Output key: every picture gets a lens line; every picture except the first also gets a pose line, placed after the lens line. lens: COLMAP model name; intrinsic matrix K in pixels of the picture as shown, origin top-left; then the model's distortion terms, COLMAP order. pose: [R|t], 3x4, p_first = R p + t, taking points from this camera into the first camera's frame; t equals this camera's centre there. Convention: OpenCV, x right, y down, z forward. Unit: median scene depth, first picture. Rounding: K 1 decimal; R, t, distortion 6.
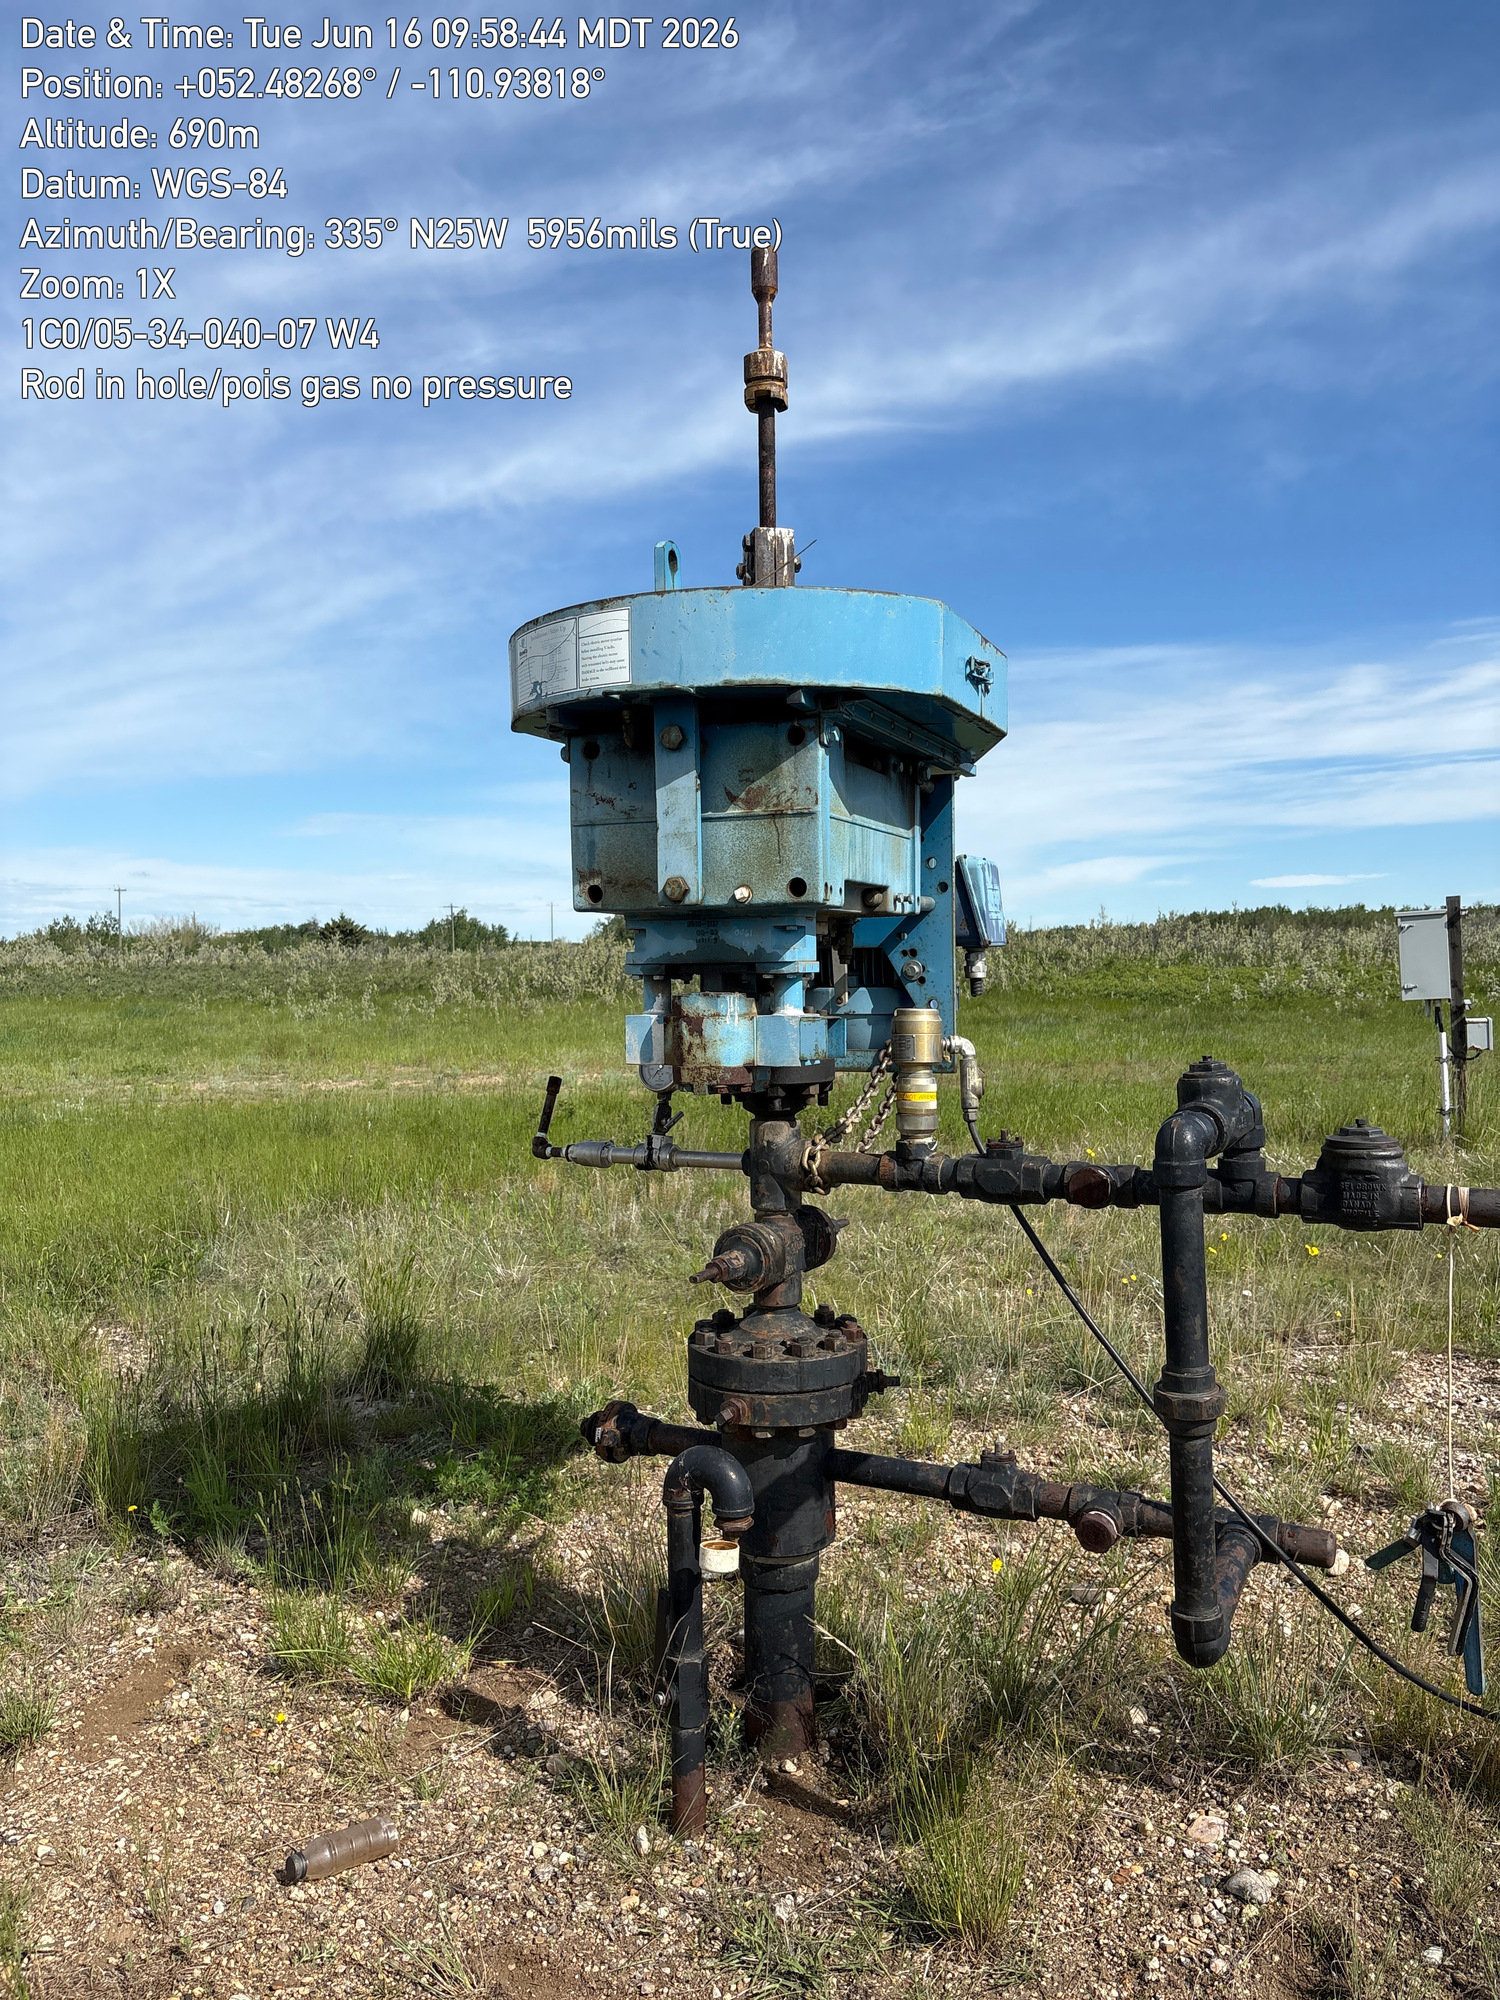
lens RADIAL K [[1514.2, 0, 783.8], [0, 1514.2, 1058.3], [0, 0, 1]] dist [0.060345, -0.168040]
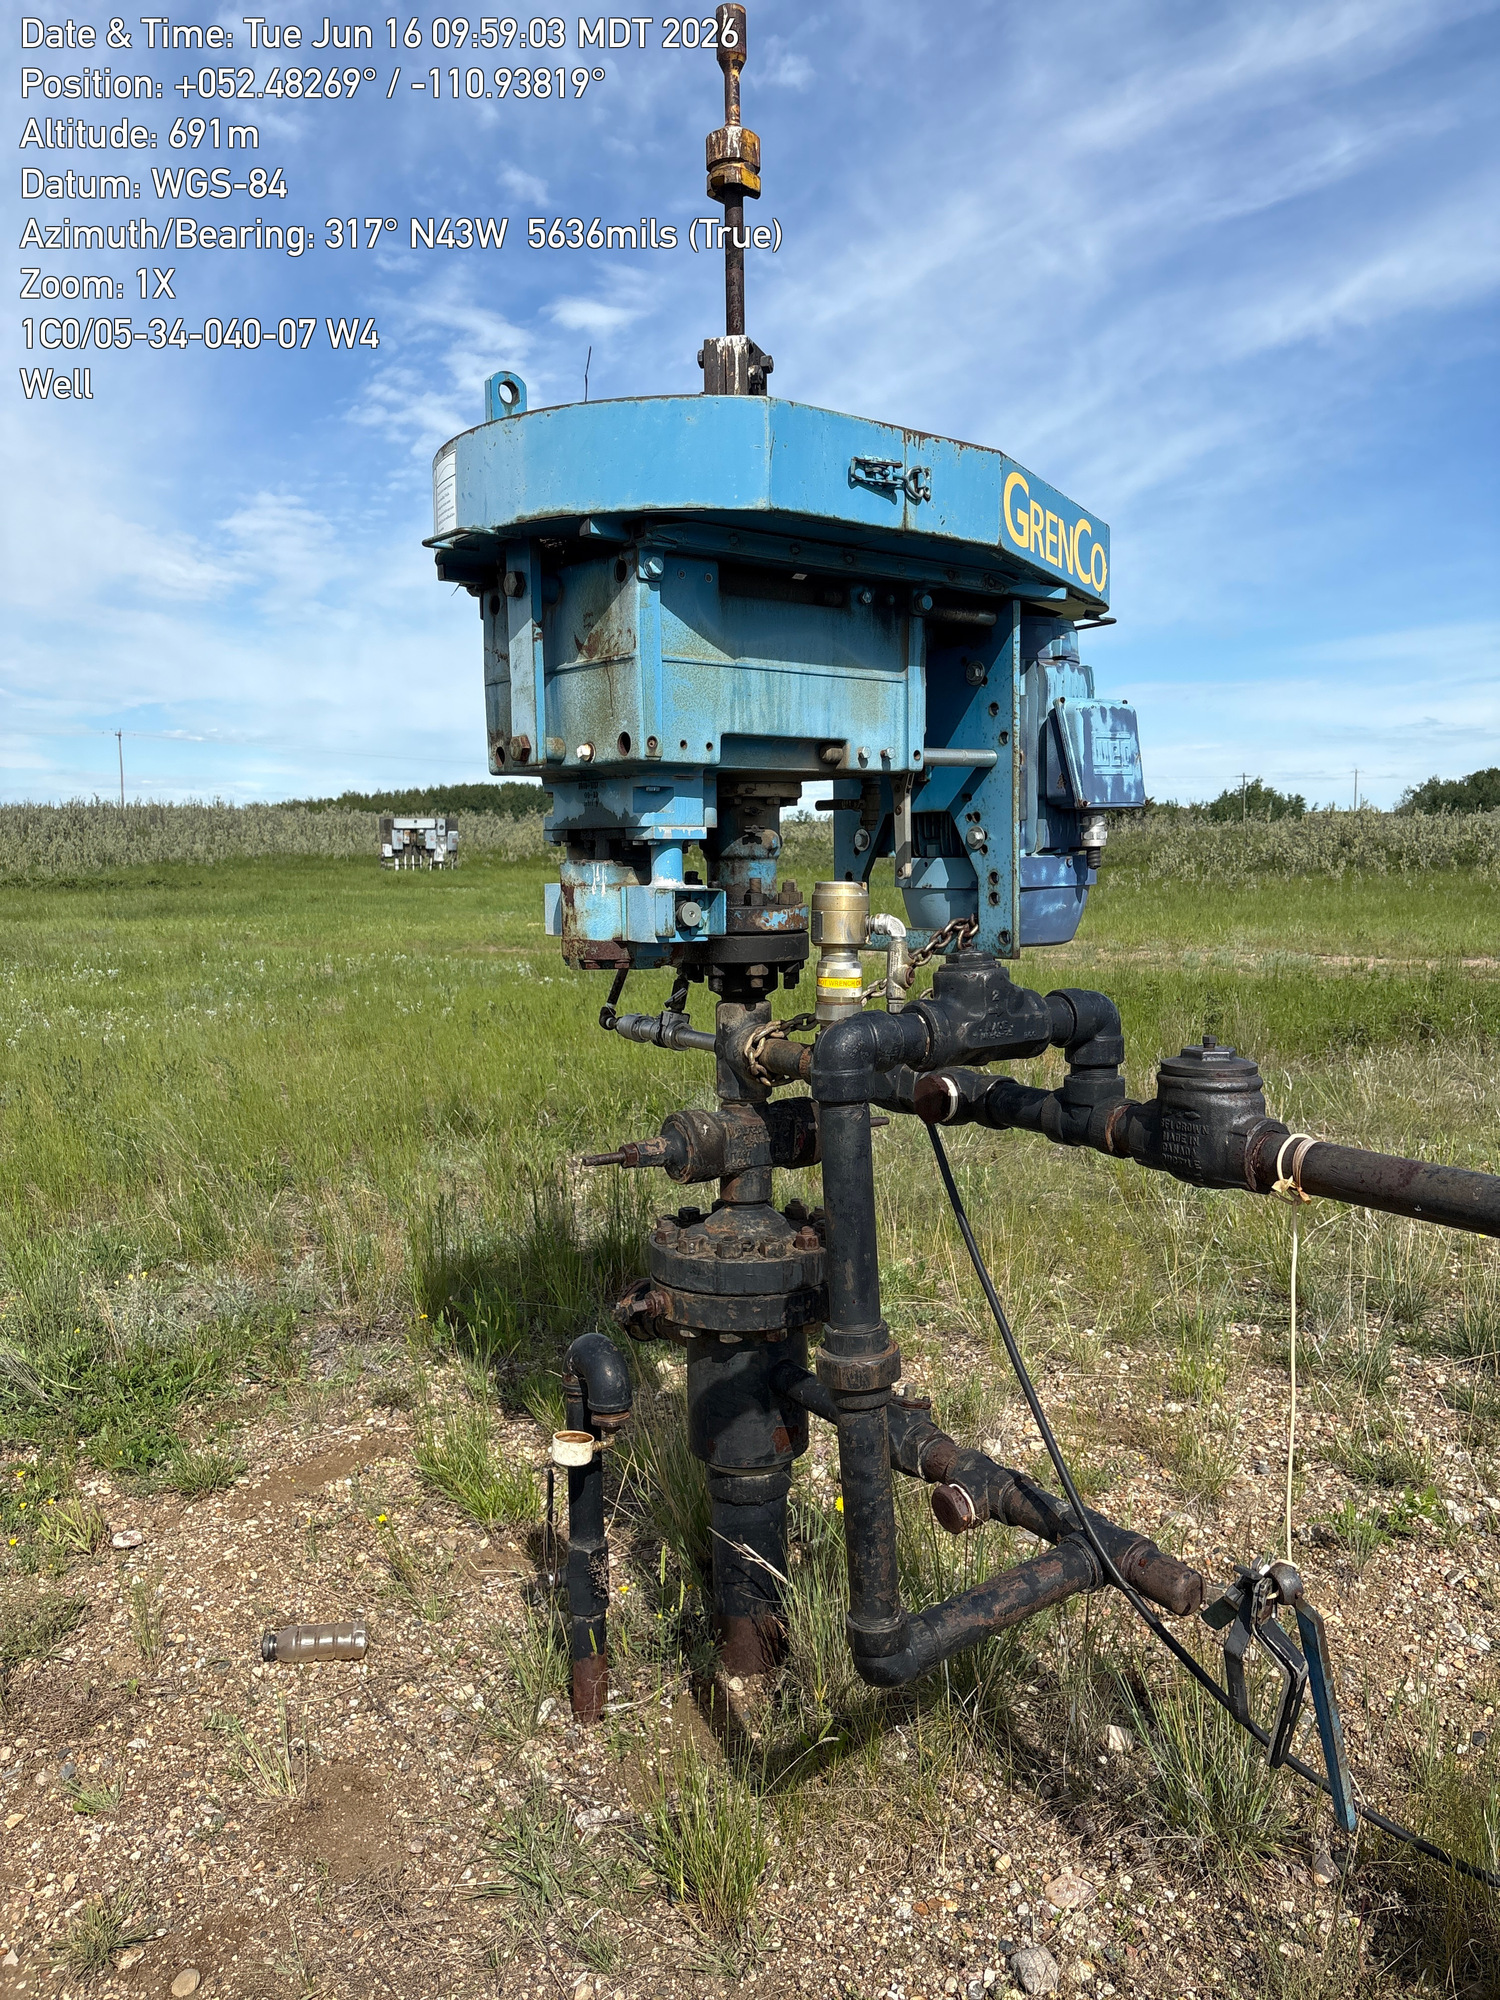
lens RADIAL K [[1529.9, 0, 818.6], [0, 1529.9, 1051.5], [0, 0, 1]] dist [0.069429, -0.163437]
pose [[0.867481, 0.067535, -0.492865, 0.517910], [-0.029675, 0.996003, 0.084248, -0.009080], [0.496585, -0.058458, 0.866017, 0.228601]]
